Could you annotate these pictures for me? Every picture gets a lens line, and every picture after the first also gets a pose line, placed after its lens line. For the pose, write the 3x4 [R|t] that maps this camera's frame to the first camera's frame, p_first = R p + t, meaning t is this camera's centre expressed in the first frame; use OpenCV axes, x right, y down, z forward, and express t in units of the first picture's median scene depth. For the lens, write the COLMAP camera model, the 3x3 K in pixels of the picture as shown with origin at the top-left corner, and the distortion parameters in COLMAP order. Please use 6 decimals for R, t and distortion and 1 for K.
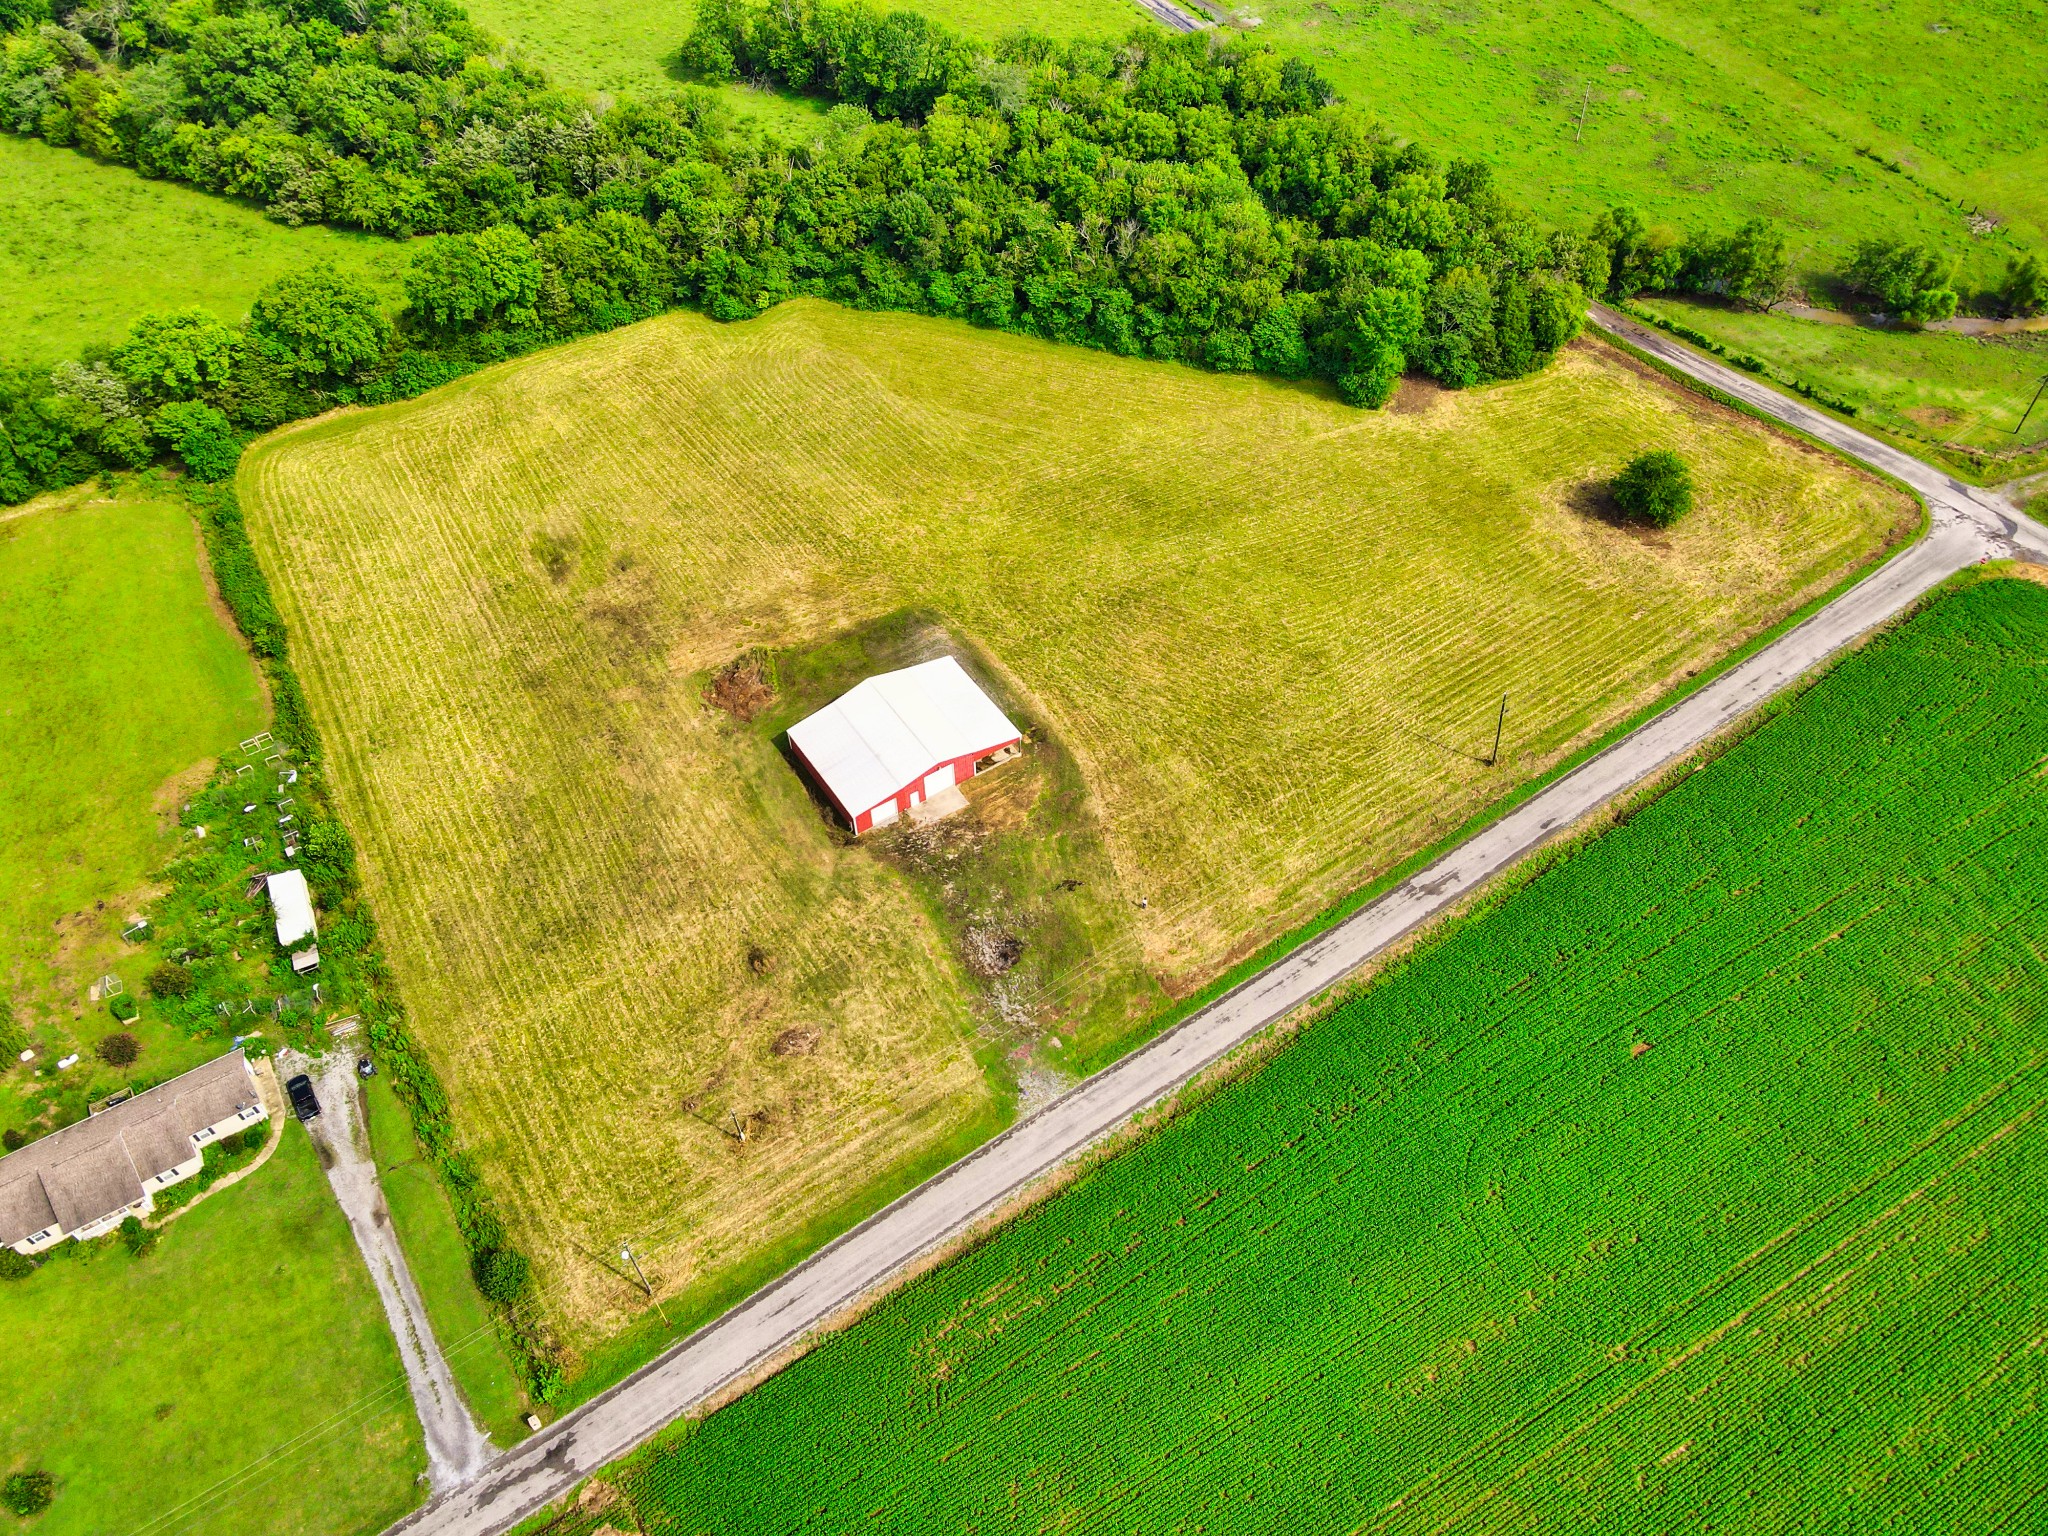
lens RADIAL K [[1512.4, 0, 1013.9], [0, 1512.4, 759.3], [0, 0, 1]] dist [-0.018731, 0.067122]
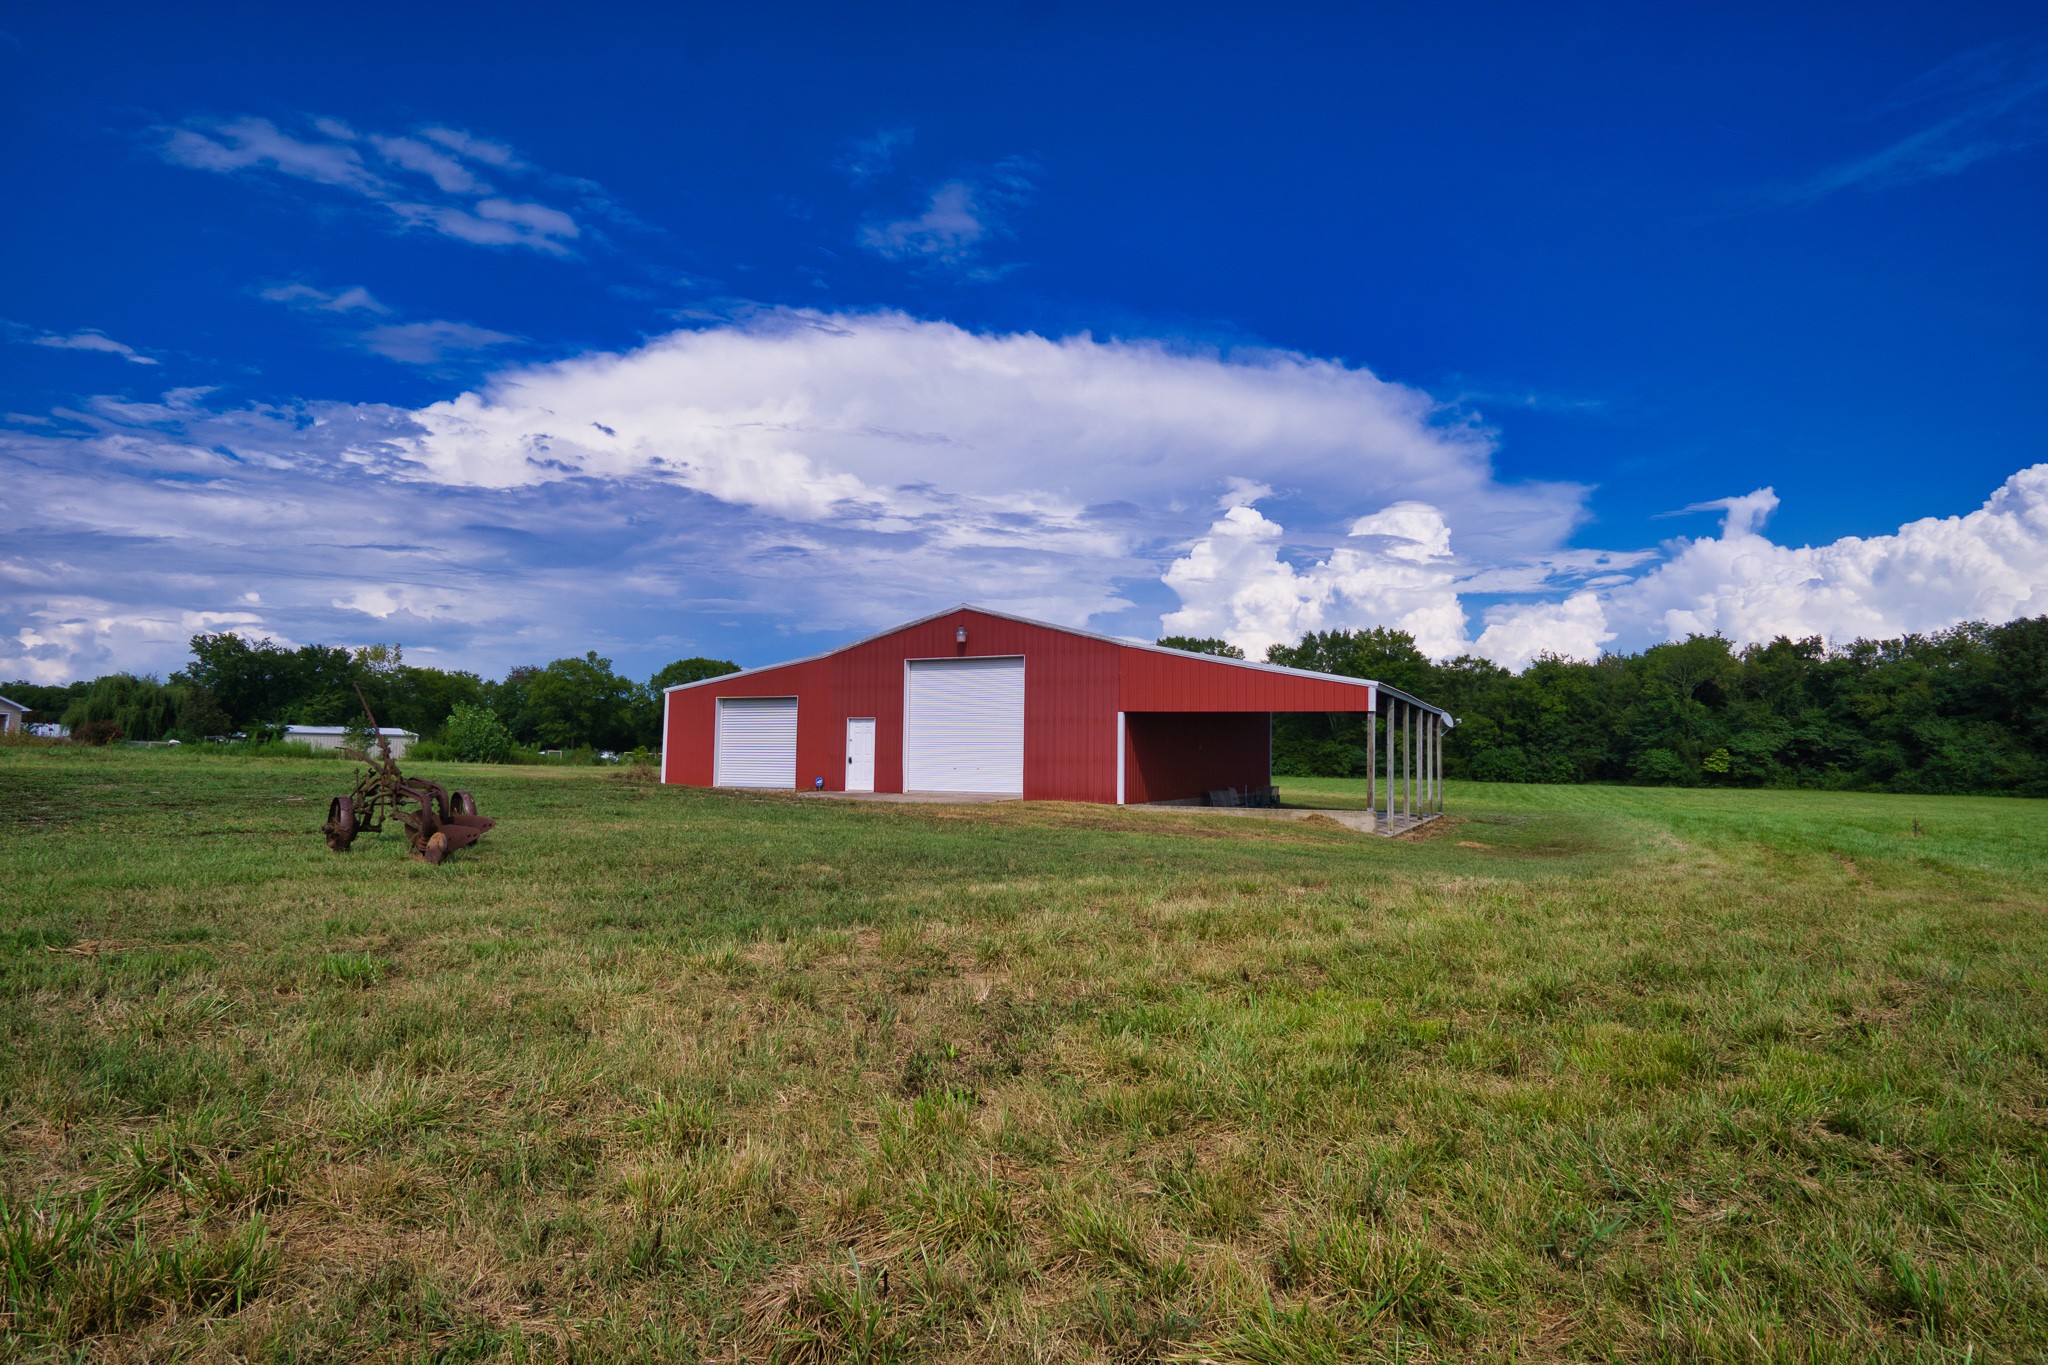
lens RADIAL K [[1055.2, 0, 1014.0], [0, 1055.2, 656.5], [0, 0, 1]] dist [-0.033253, 0.001680]
pose [[0.487217, -0.051538, -0.871759, 0.096165], [-0.669808, 0.618472, -0.410913, 0.063950], [0.560336, 0.784115, 0.266810, 0.869394]]
